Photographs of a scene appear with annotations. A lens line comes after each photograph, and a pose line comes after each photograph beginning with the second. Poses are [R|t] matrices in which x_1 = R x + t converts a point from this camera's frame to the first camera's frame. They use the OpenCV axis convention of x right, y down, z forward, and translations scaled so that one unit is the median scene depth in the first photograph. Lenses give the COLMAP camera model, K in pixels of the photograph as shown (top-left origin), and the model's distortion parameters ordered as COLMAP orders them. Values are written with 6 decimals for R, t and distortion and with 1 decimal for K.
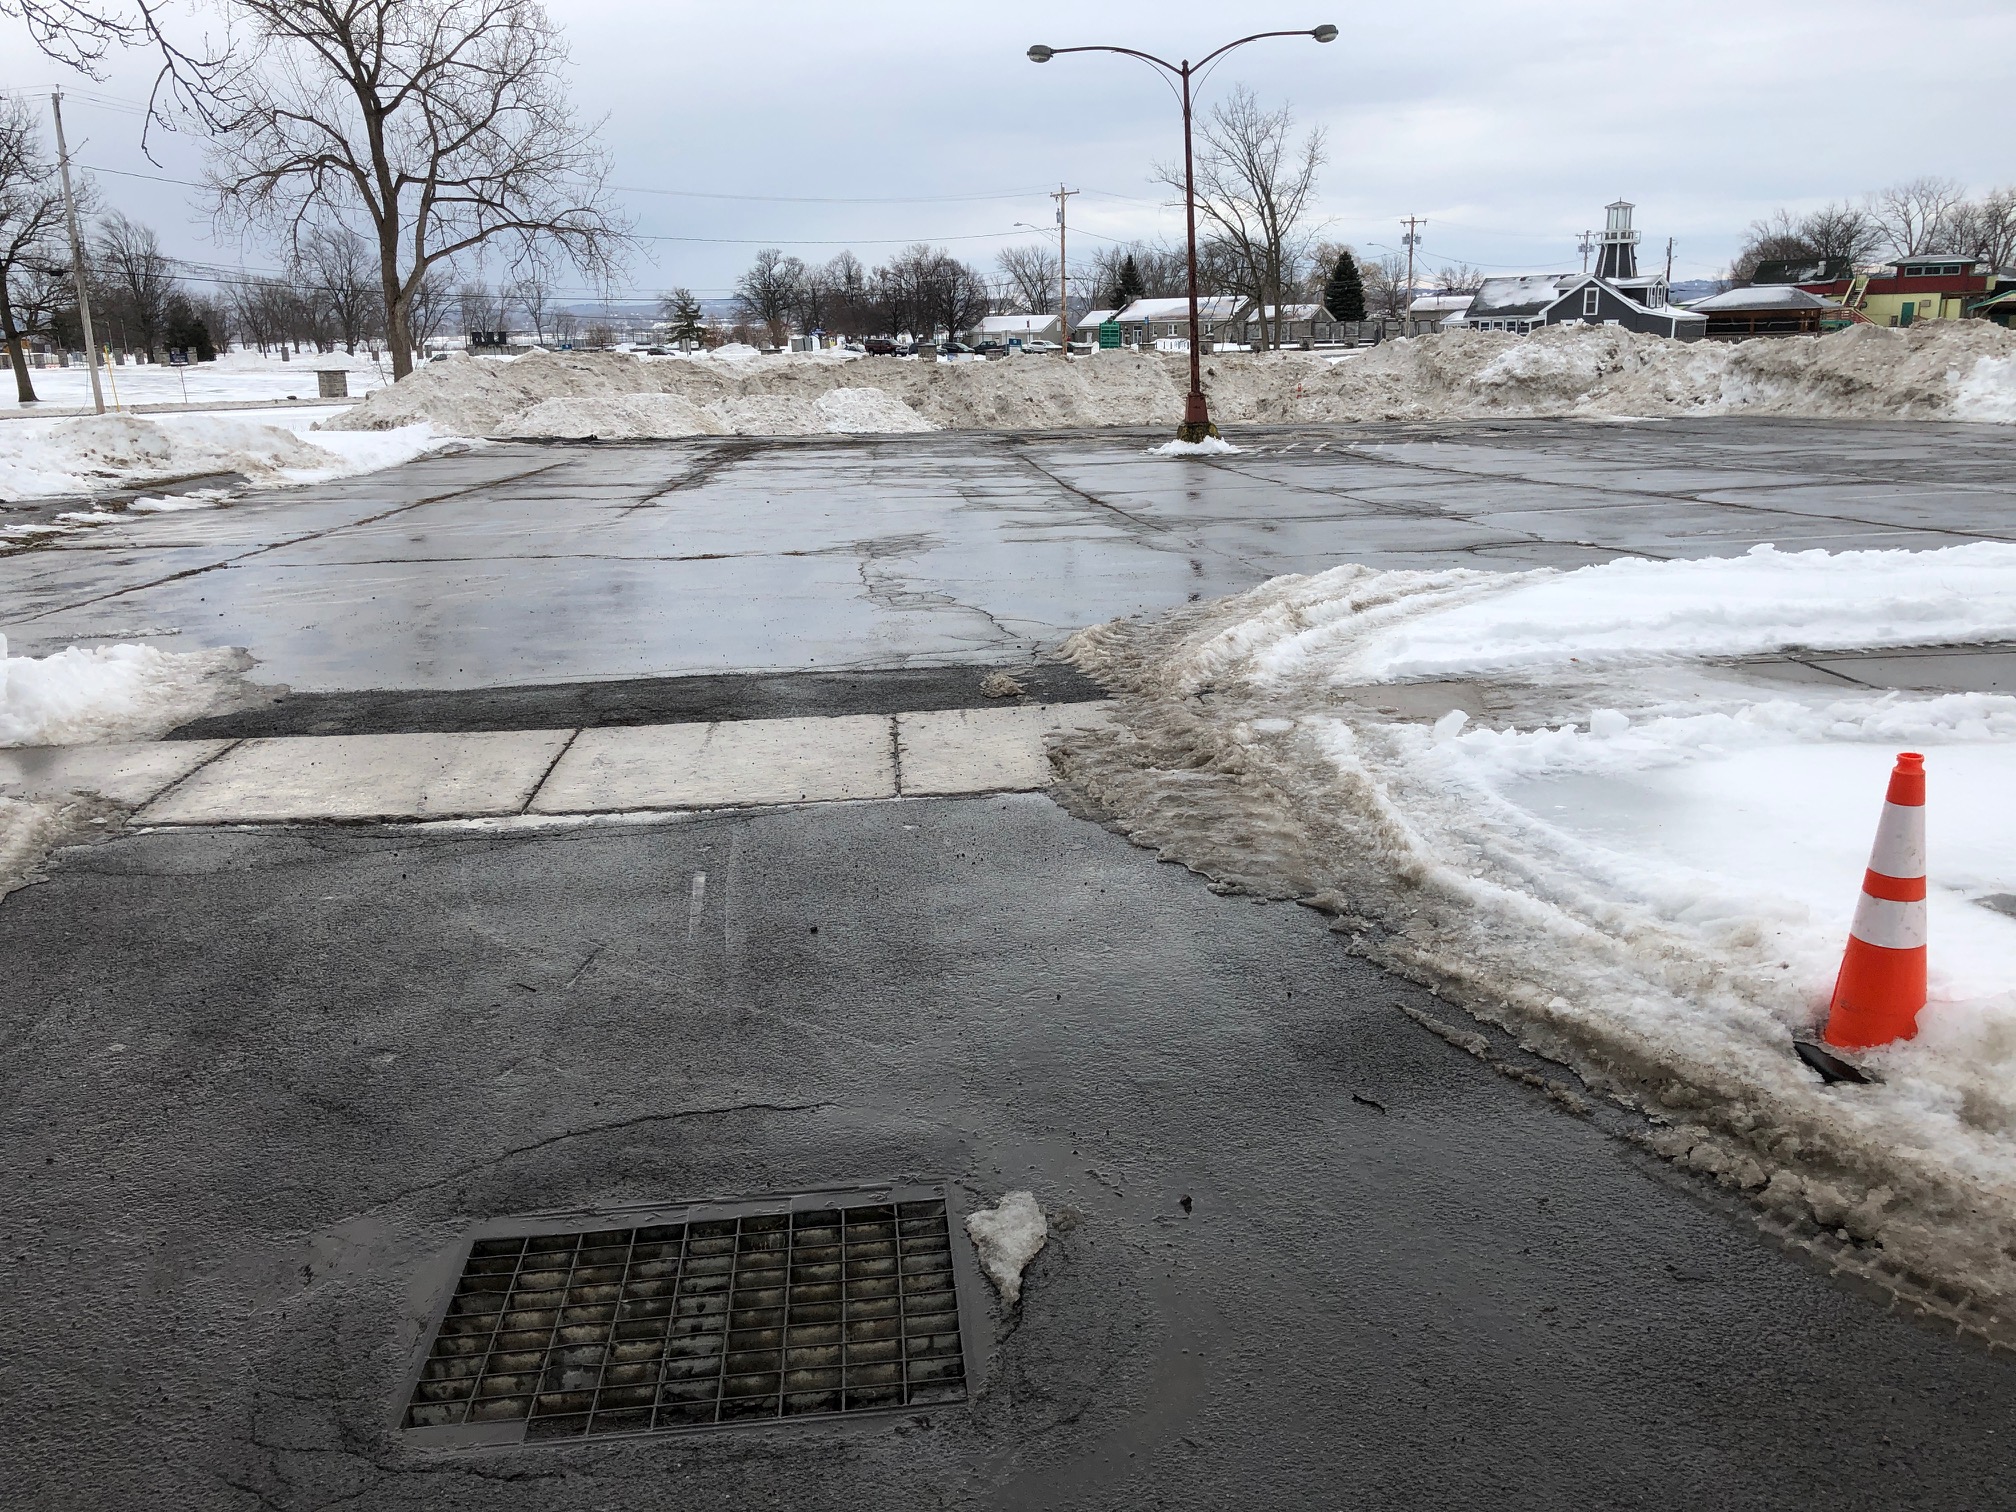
lens RADIAL K [[1658.7, 0, 998.3], [0, 1658.7, 749.4], [0, 0, 1]] dist [0.010936, 0.016339]
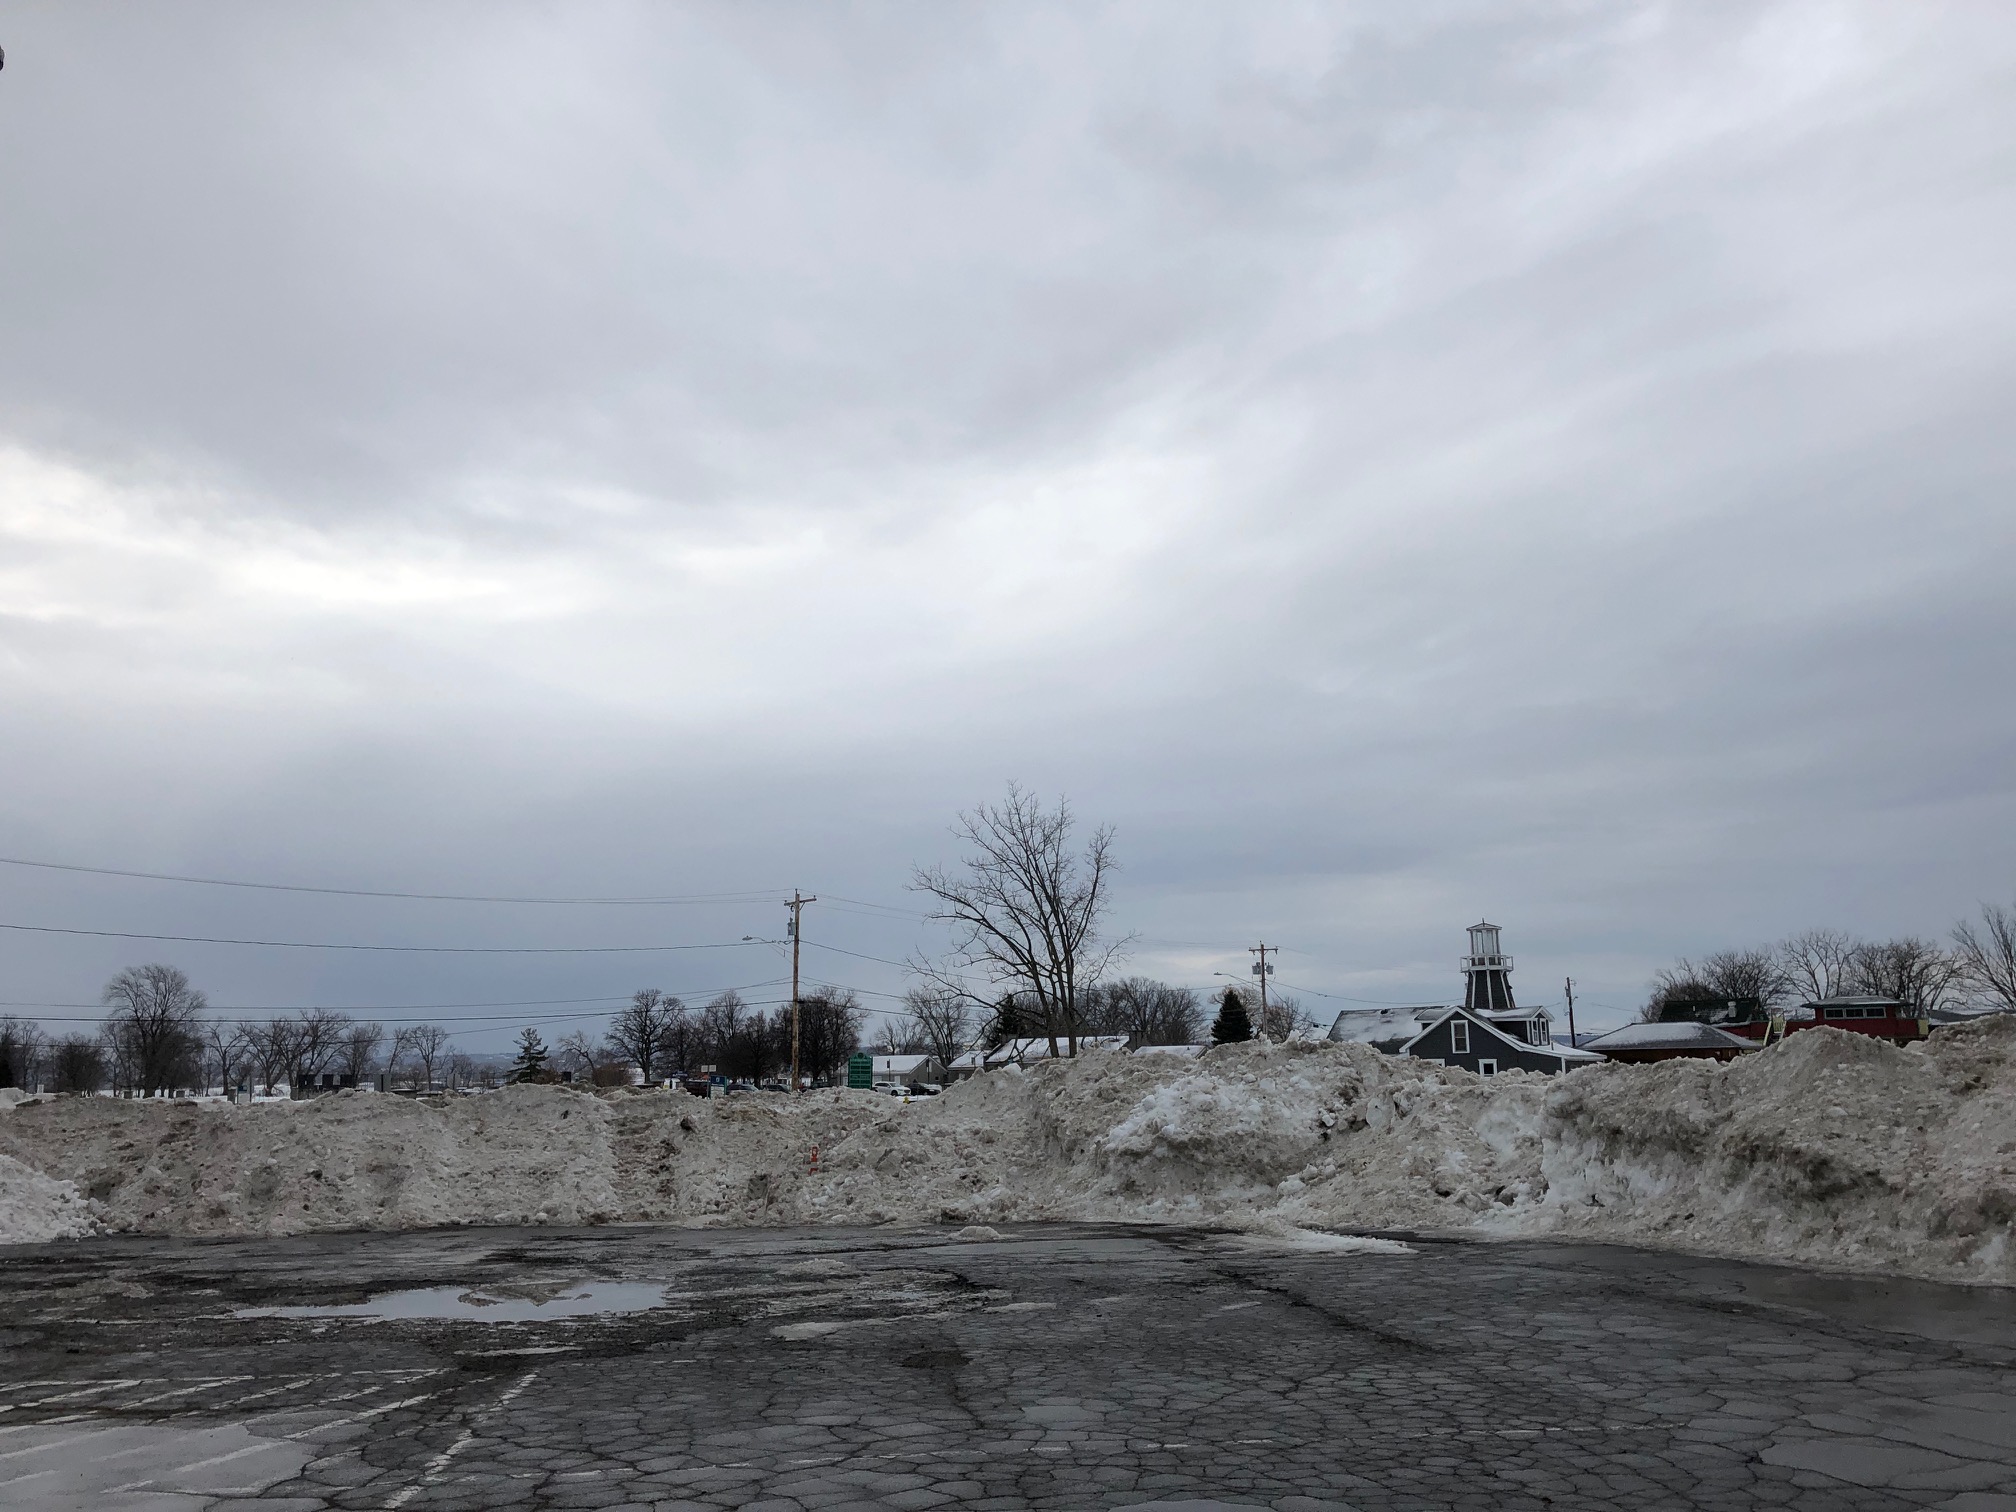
lens RADIAL K [[1658.7, 0, 1018.2], [0, 1658.7, 754.5], [0, 0, 1]] dist [0.010936, 0.016339]
pose [[0.999186, 0.012153, 0.038456, 0.239608], [0.005332, 0.905337, -0.424660, -0.112285], [-0.039976, 0.424520, 0.904536, 0.480062]]
